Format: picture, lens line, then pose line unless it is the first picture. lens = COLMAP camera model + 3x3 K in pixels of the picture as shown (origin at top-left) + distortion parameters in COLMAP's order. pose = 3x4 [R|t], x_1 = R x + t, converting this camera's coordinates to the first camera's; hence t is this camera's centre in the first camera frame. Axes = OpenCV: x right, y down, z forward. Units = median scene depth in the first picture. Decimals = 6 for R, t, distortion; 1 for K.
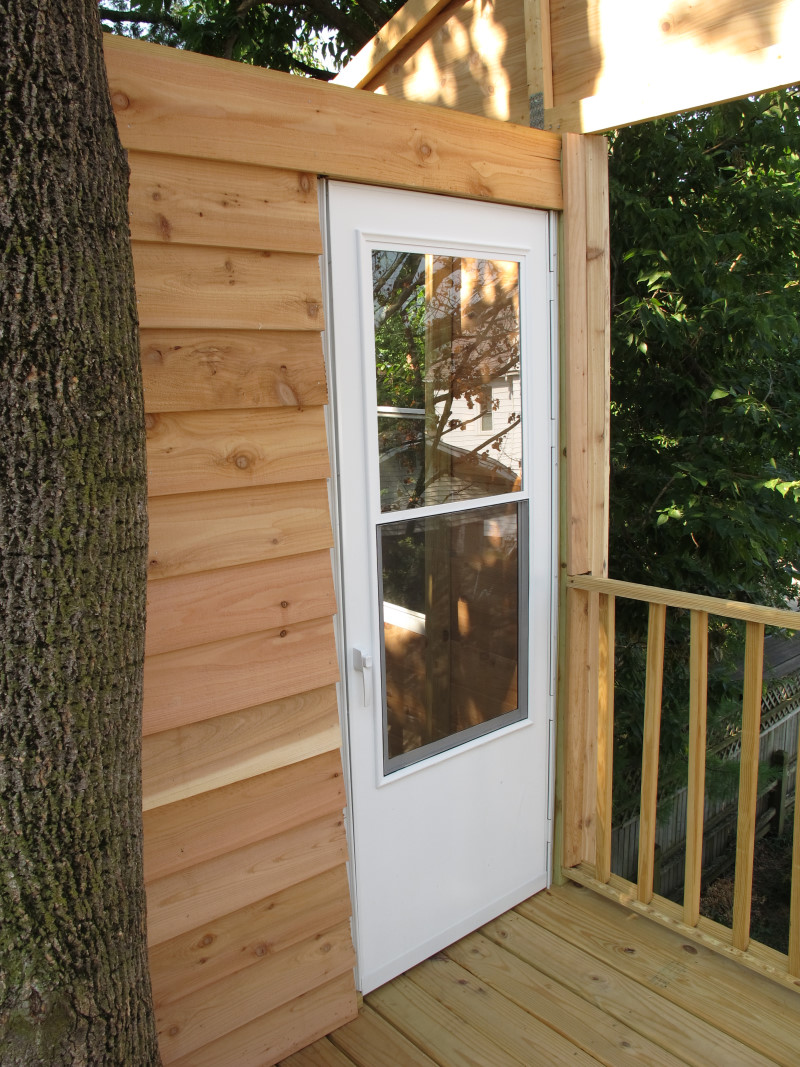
lens RADIAL K [[891.2, 0, 400.0], [0, 891.2, 533.5], [0, 0, 1]] dist [-0.122508, 0.082163]
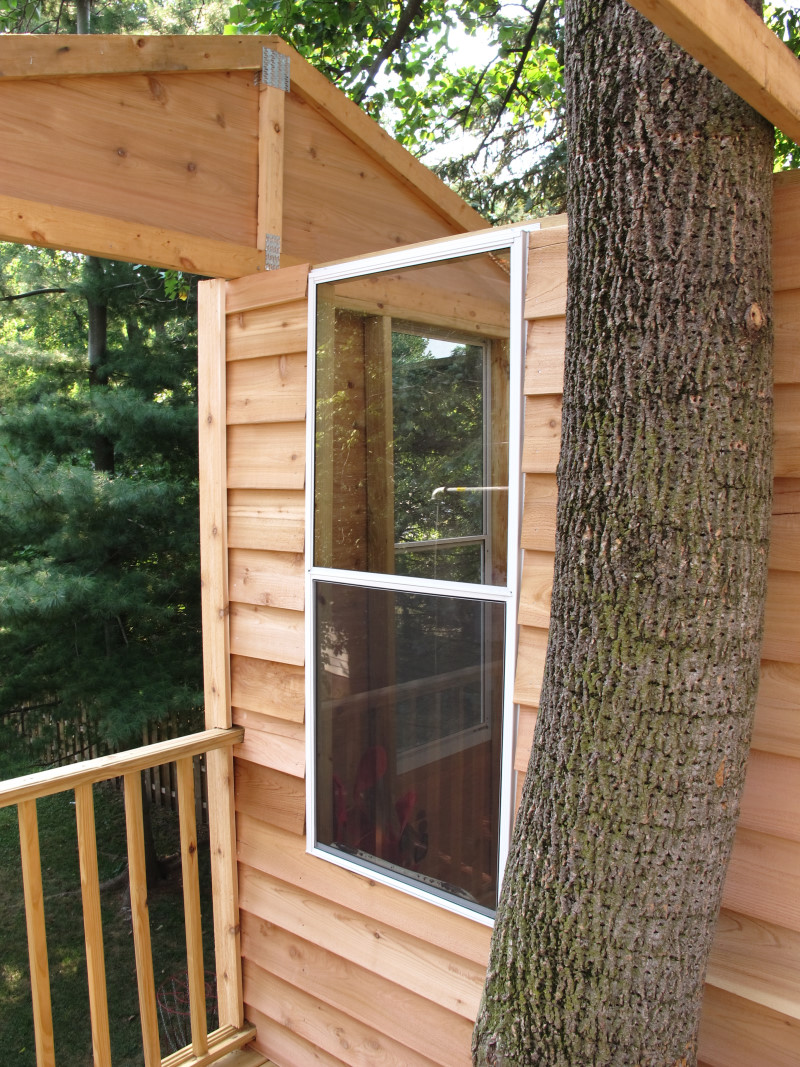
lens RADIAL K [[891.2, 0, 400.0], [0, 891.2, 533.5], [0, 0, 1]] dist [-0.122508, 0.082163]
pose [[0.152018, 0.093439, -0.983951, 0.649700], [-0.184270, 0.980746, 0.064665, -0.204696], [0.971049, 0.171482, 0.166309, 0.555444]]
